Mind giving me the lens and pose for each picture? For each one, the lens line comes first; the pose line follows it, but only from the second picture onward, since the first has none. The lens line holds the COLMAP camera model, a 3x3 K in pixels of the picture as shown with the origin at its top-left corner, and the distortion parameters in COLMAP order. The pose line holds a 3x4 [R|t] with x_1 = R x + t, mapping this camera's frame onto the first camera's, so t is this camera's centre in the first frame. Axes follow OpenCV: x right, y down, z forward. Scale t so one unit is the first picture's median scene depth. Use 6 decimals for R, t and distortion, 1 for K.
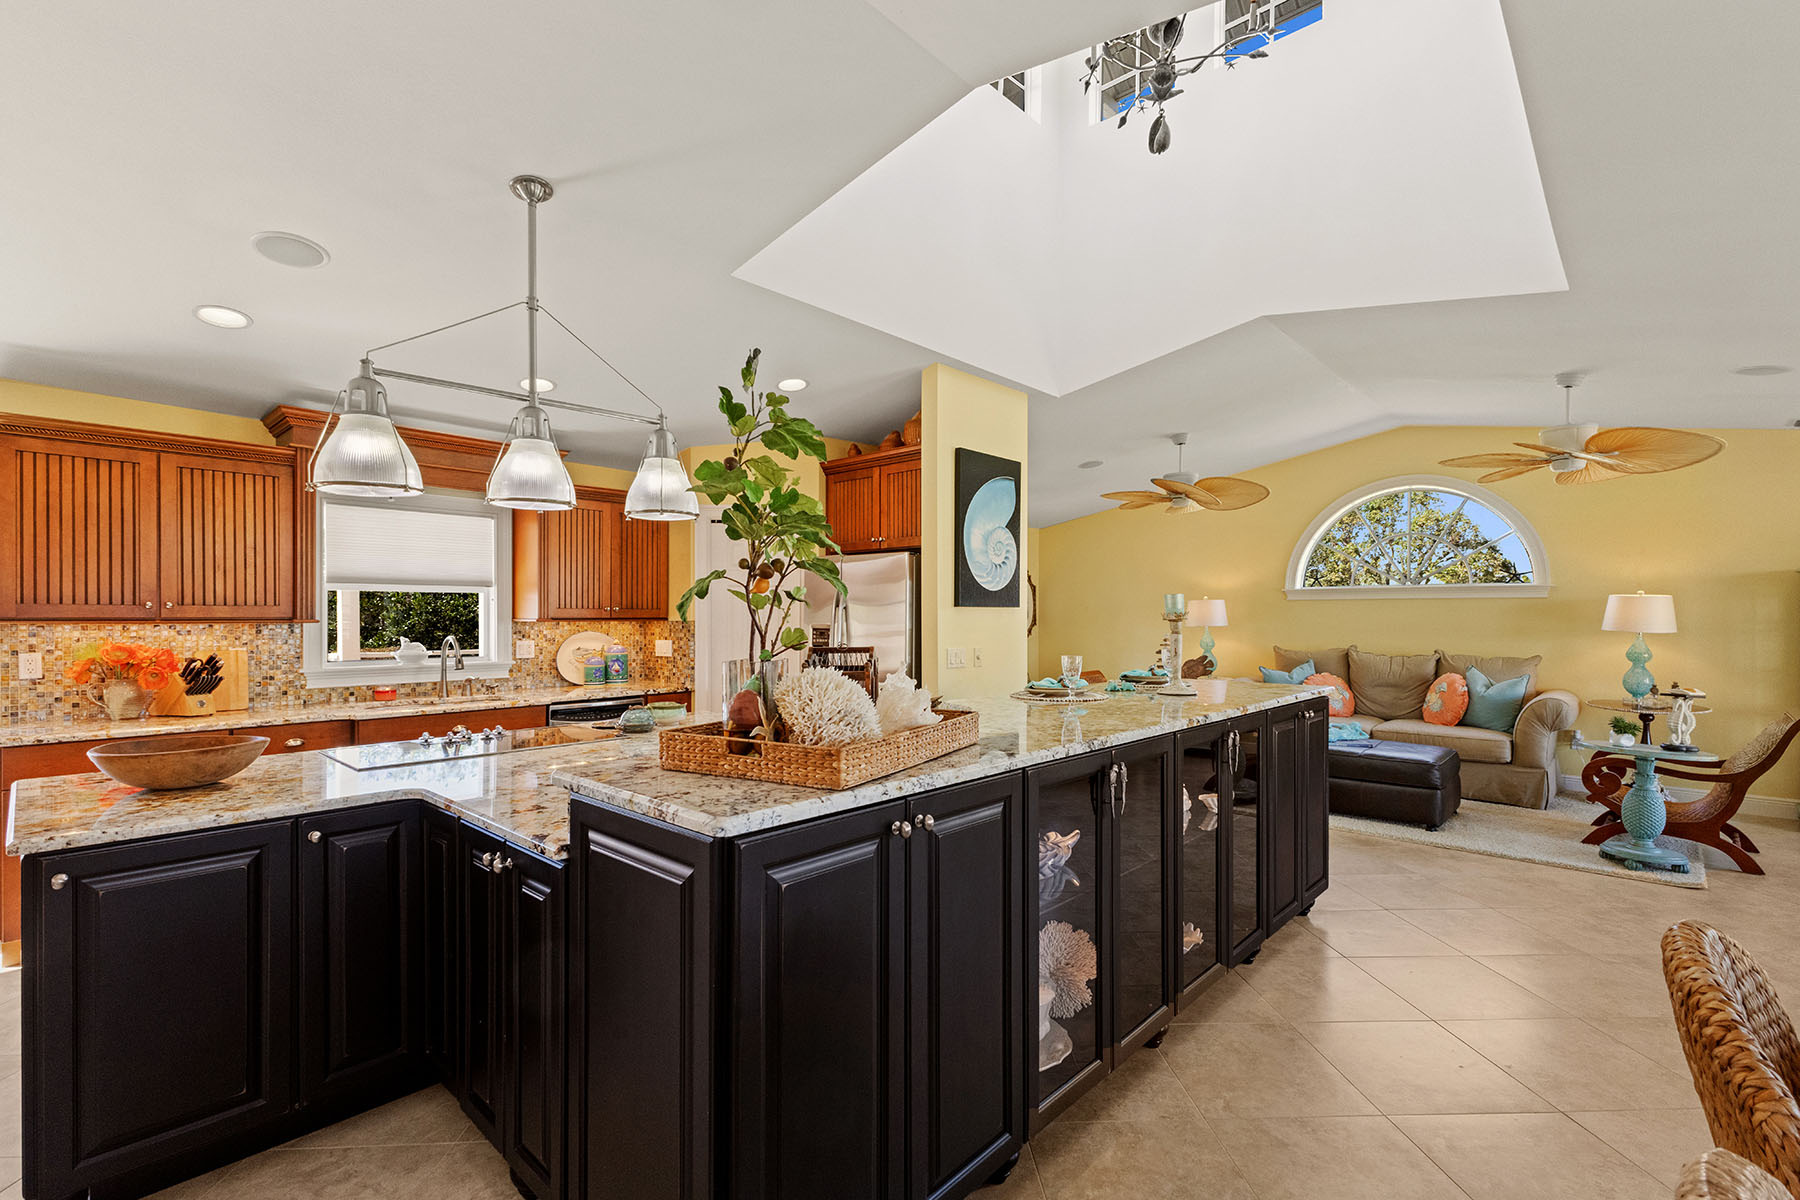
lens RADIAL K [[796.4, 0, 902.1], [0, 796.4, 616.7], [0, 0, 1]] dist [0.011816, -0.003257]
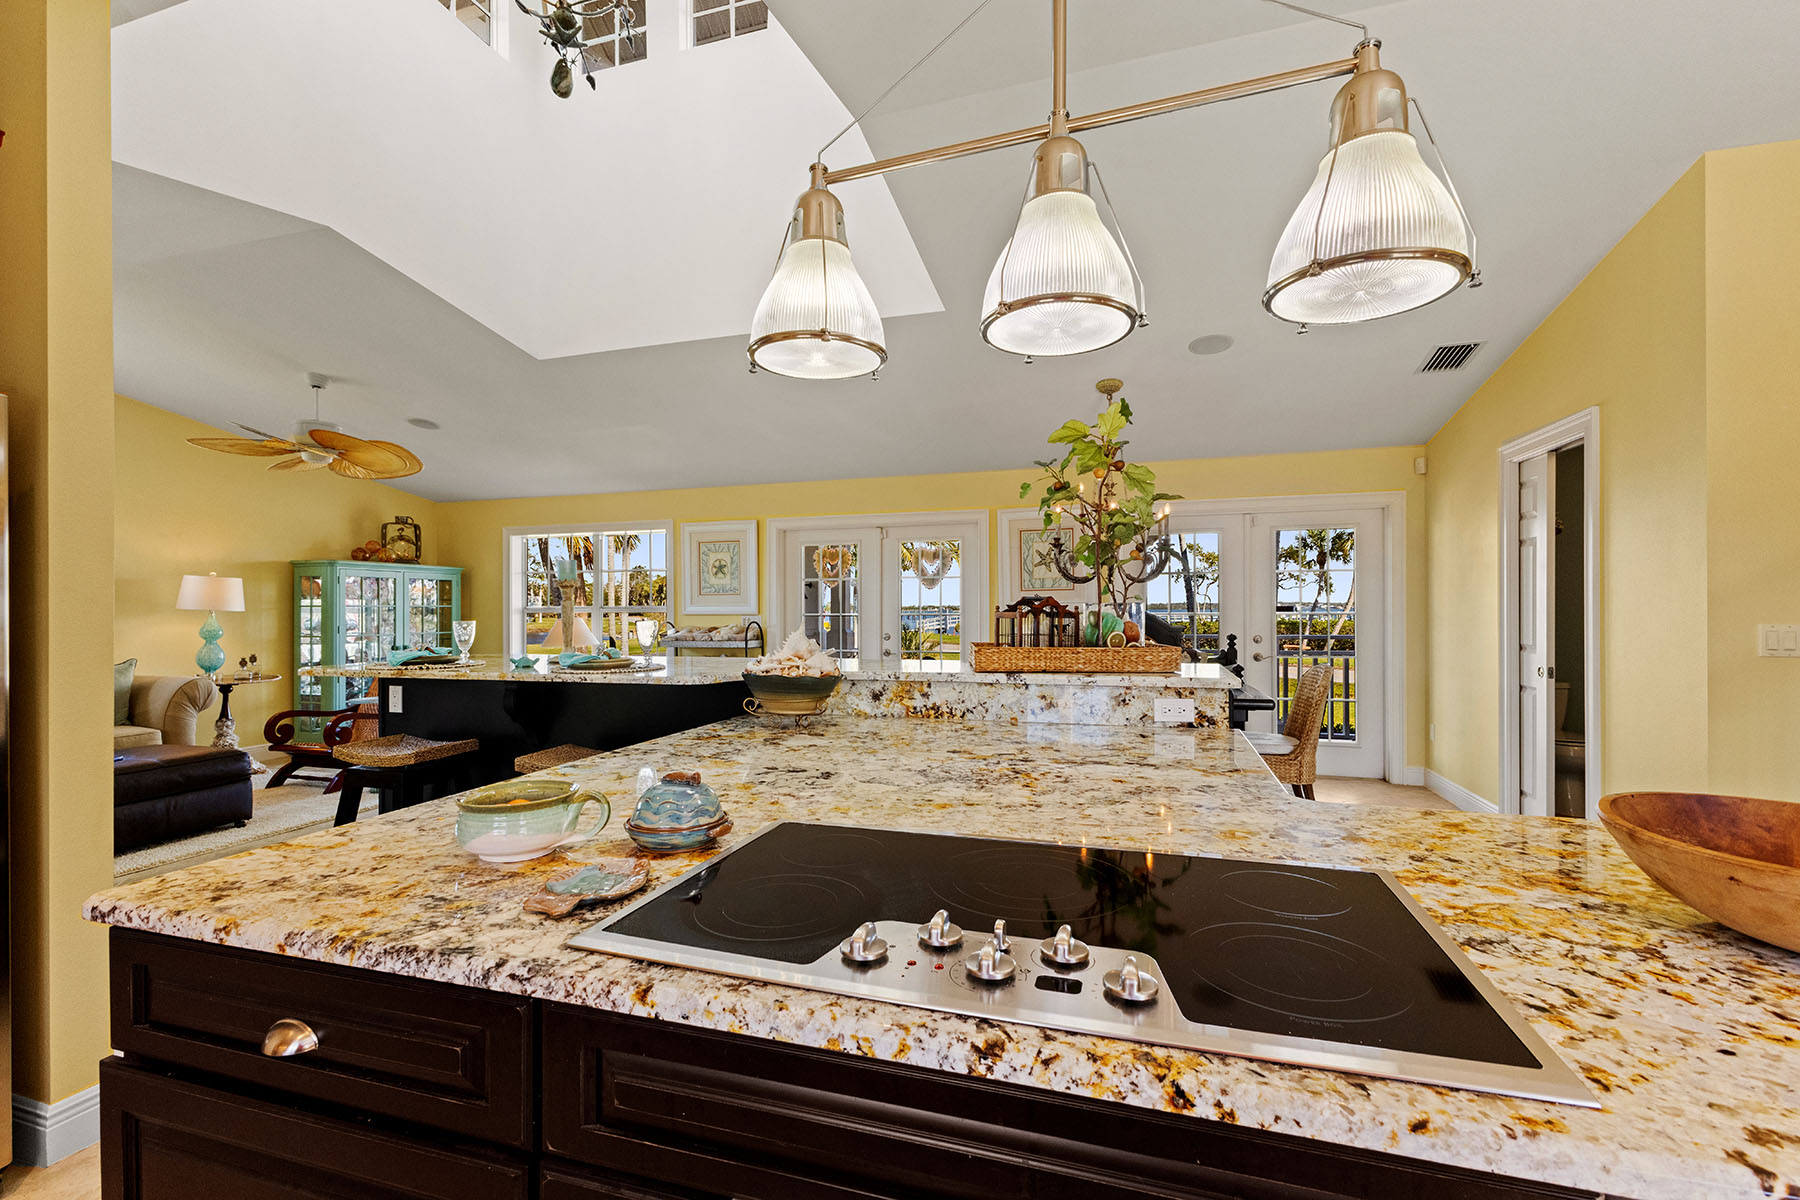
lens RADIAL K [[796.4, 0, 901.1], [0, 796.4, 604.3], [0, 0, 1]] dist [0.011816, -0.003257]
pose [[-0.431025, 0.006205, 0.902319, -0.568241], [0.007132, 0.999969, -0.003469, 0.027151], [-0.902312, 0.004940, -0.431056, 0.844611]]
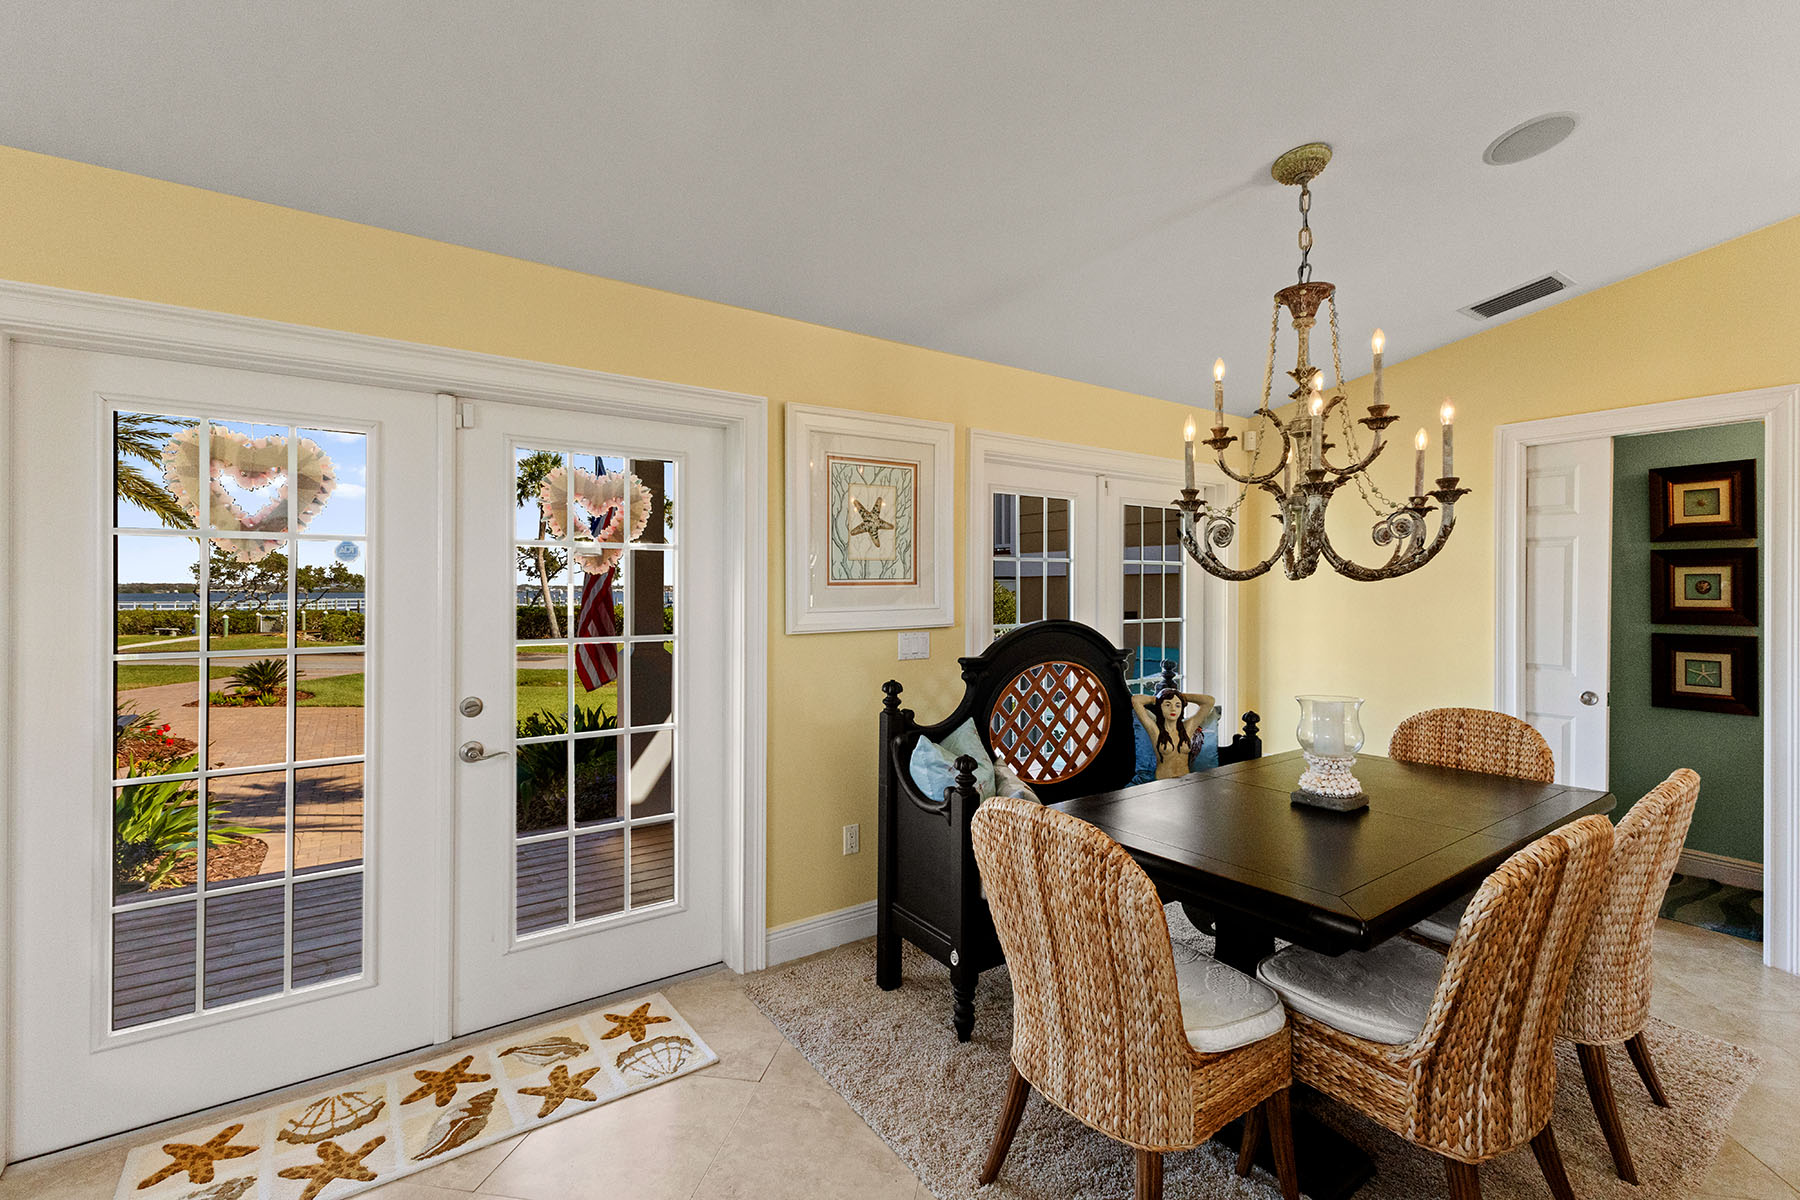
lens RADIAL K [[841.5, 0, 906.9], [0, 841.5, 599.9], [0, 0, 1]] dist [0.012087, -0.000425]
pose [[-0.977978, -0.004904, 0.208652, 0.471642], [-0.001357, 0.999852, 0.017139, -0.001109], [-0.208705, 0.016478, -0.977840, 0.704435]]
